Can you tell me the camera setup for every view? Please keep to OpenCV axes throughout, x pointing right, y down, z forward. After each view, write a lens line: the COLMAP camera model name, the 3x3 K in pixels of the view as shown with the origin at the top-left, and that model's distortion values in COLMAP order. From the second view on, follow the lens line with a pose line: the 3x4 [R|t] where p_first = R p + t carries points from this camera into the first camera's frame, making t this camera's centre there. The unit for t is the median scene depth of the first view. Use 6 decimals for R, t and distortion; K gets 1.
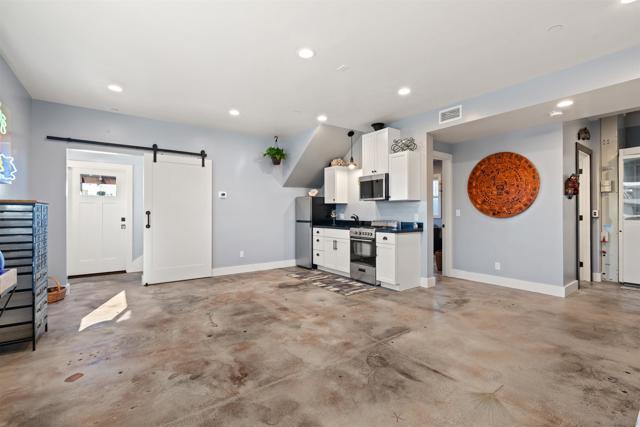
lens RADIAL K [[283.7, 0, 320.0], [0, 283.7, 213.5], [0, 0, 1]] dist [-0.012573, 0.000035]
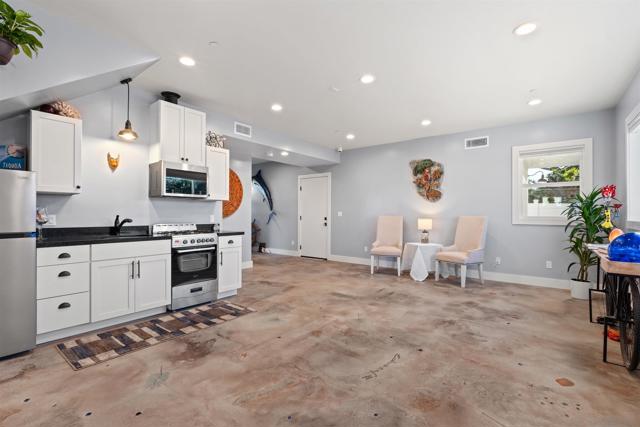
lens RADIAL K [[294.7, 0, 320.0], [0, 294.7, 213.5], [0, 0, 1]] dist [-0.001342, -0.000213]
pose [[-0.276394, -0.000046, 0.961044, -0.891898], [-0.004846, 0.999987, -0.001346, -0.005119], [-0.961032, -0.005029, -0.276391, 1.155404]]
